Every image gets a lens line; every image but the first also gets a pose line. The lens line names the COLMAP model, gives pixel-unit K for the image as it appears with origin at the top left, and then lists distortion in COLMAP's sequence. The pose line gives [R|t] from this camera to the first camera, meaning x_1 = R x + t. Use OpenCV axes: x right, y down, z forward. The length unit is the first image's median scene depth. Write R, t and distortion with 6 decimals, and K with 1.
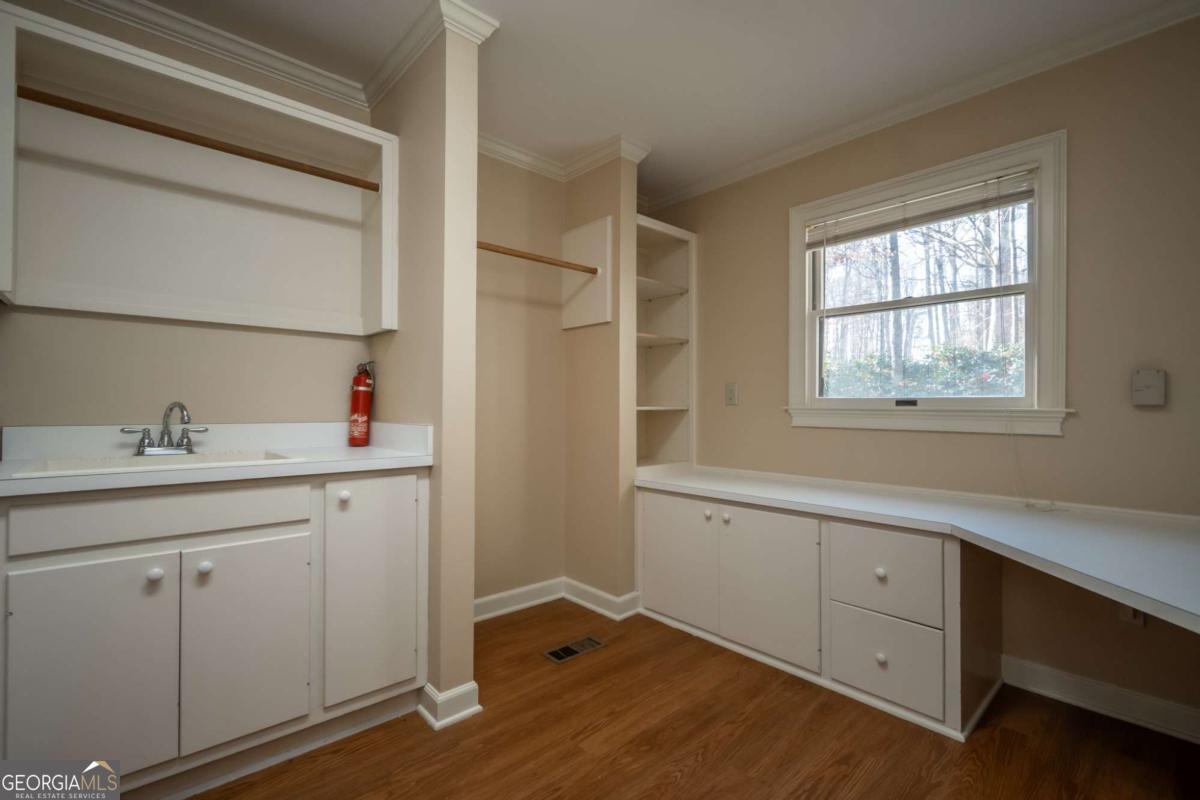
lens RADIAL K [[526.9, 0, 600.4], [0, 526.9, 401.7], [0, 0, 1]] dist [0.006714, -0.000945]
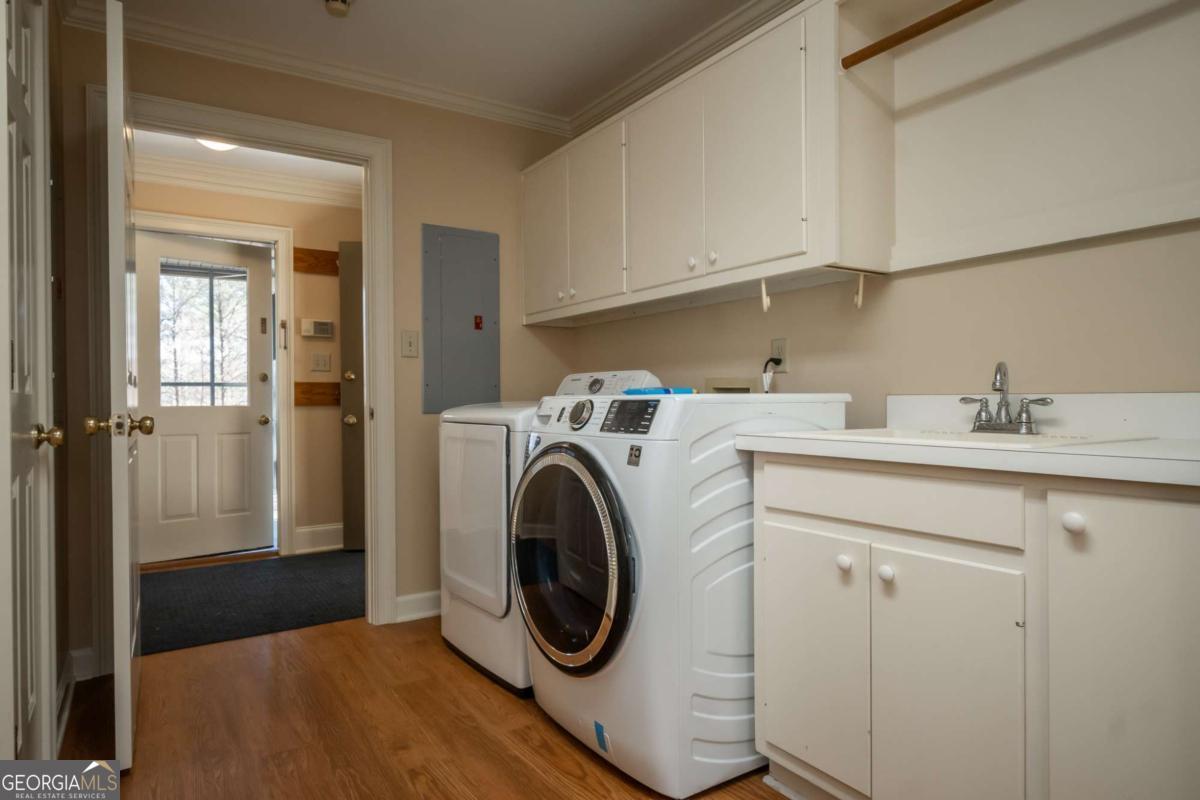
lens RADIAL K [[704.1, 0, 600.3], [0, 704.1, 402.7], [0, 0, 1]] dist [0.000572, 0.000110]
pose [[-0.149042, -0.000002, -0.988831, 0.272756], [0.015620, 0.999875, -0.002357, 0.054634], [0.988708, -0.015797, -0.149023, 0.640690]]
